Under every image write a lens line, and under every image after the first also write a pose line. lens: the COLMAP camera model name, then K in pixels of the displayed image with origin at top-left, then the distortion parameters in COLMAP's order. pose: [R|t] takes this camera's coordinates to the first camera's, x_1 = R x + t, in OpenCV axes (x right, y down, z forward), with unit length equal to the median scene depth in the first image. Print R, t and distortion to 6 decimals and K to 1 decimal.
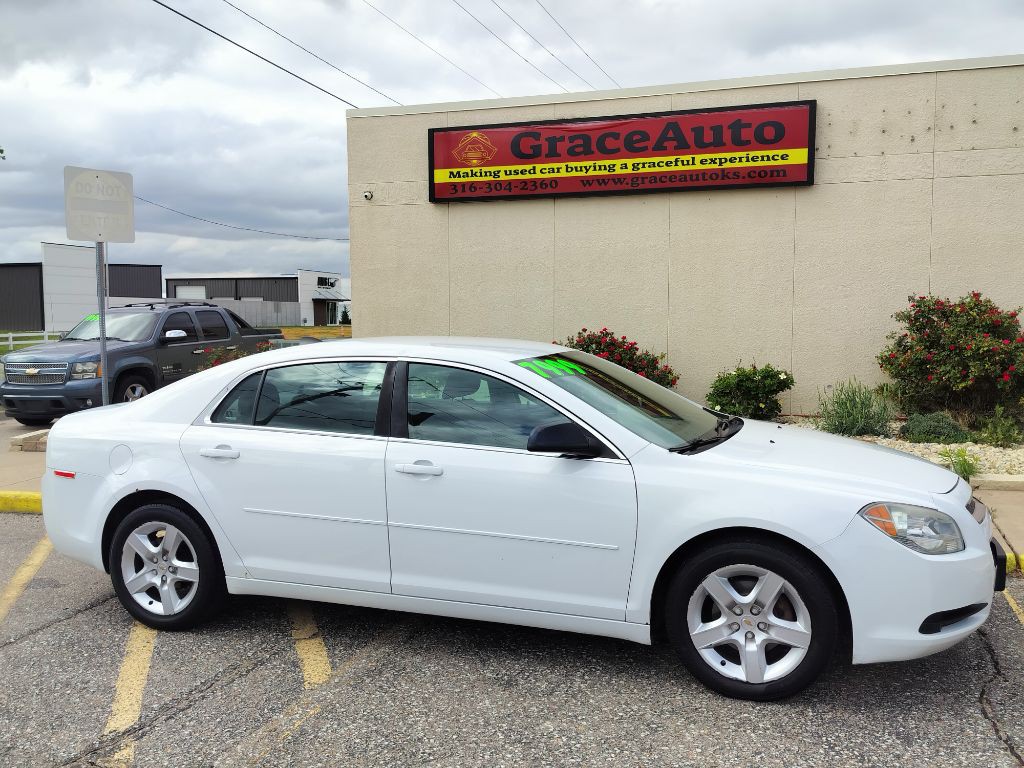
lens RADIAL K [[900.0, 0, 512.3], [0, 900.0, 384.6], [0, 0, 1]] dist [0.115258, -0.194692]
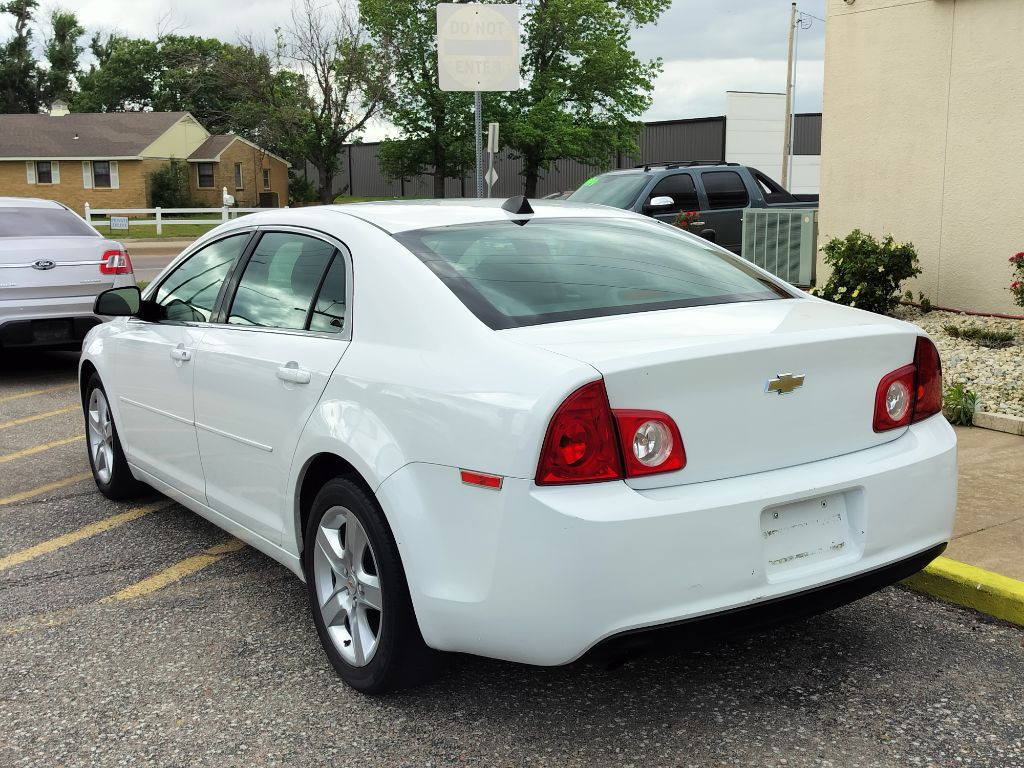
lens RADIAL K [[1164.4, 0, 511.8], [0, 1164.4, 384.8], [0, 0, 1]] dist [0.125051, -0.244673]
pose [[0.768436, 0.103907, -0.631435, 0.277605], [-0.041402, 0.992735, 0.112977, -0.006882], [0.638586, -0.060672, 0.767155, 0.140211]]
